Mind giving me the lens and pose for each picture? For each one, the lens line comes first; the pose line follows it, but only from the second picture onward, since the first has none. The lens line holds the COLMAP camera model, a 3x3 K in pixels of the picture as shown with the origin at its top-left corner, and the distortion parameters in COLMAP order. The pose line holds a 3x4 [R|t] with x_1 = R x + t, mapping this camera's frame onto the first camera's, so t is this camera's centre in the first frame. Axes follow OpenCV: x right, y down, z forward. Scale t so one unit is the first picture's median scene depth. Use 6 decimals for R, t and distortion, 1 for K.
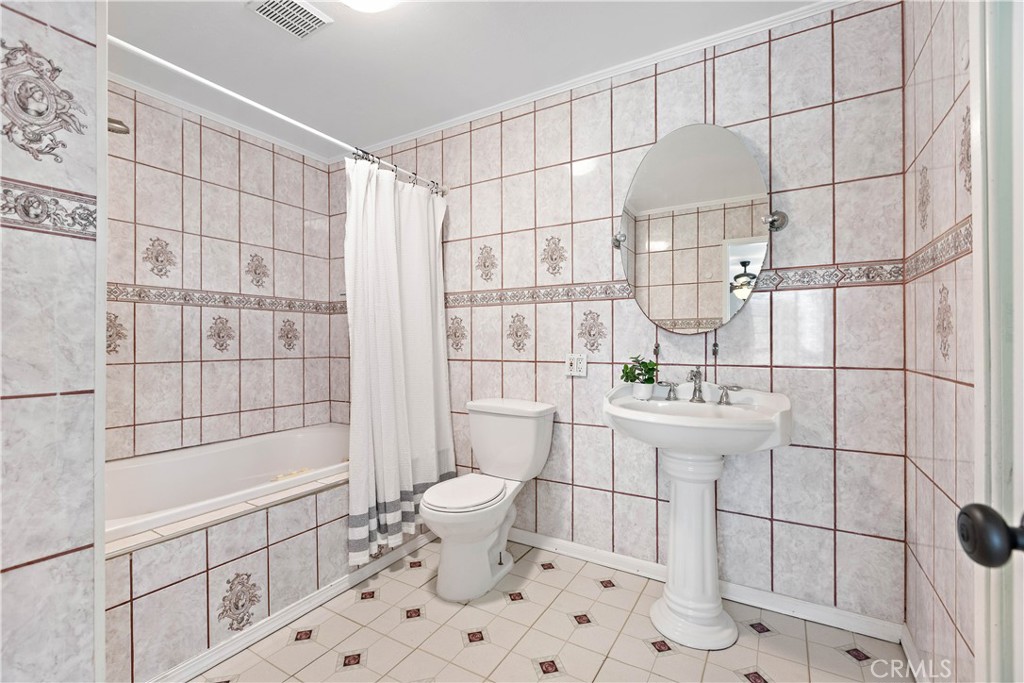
lens RADIAL K [[456.7, 0, 512.0], [0, 456.7, 341.5], [0, 0, 1]] dist [-0.000612, -0.000016]
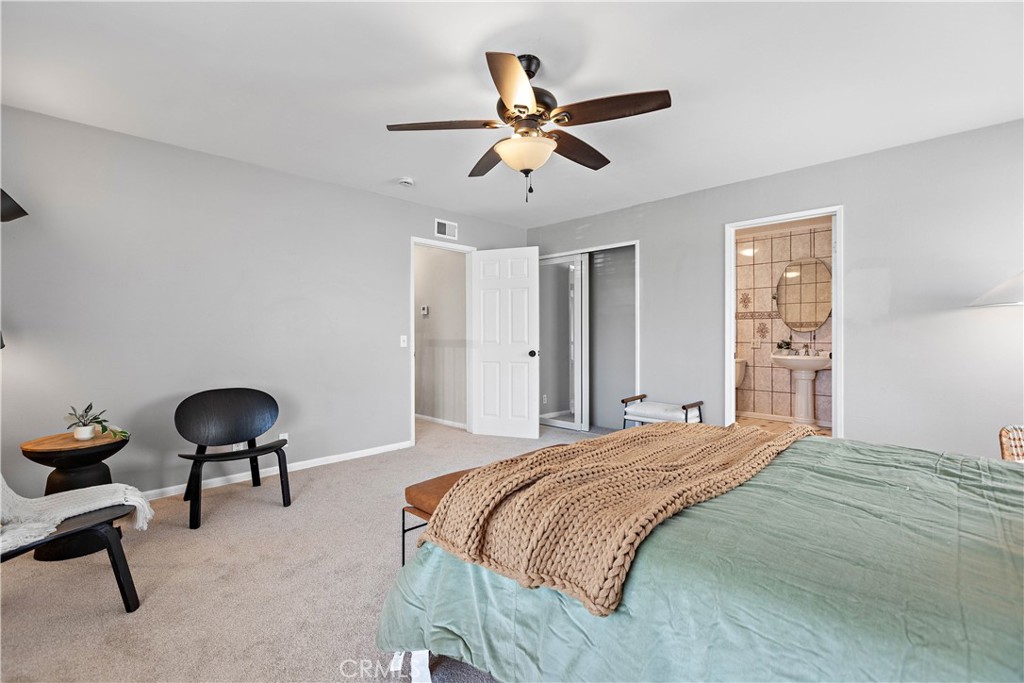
lens RADIAL K [[454.4, 0, 512.0], [0, 454.4, 341.5], [0, 0, 1]] dist [0.000545, 0.000024]
pose [[0.971445, 0.000507, -0.237266, -0.628190], [0.001839, 0.999952, 0.009667, 0.012477], [0.237259, -0.009827, 0.971397, -1.943372]]
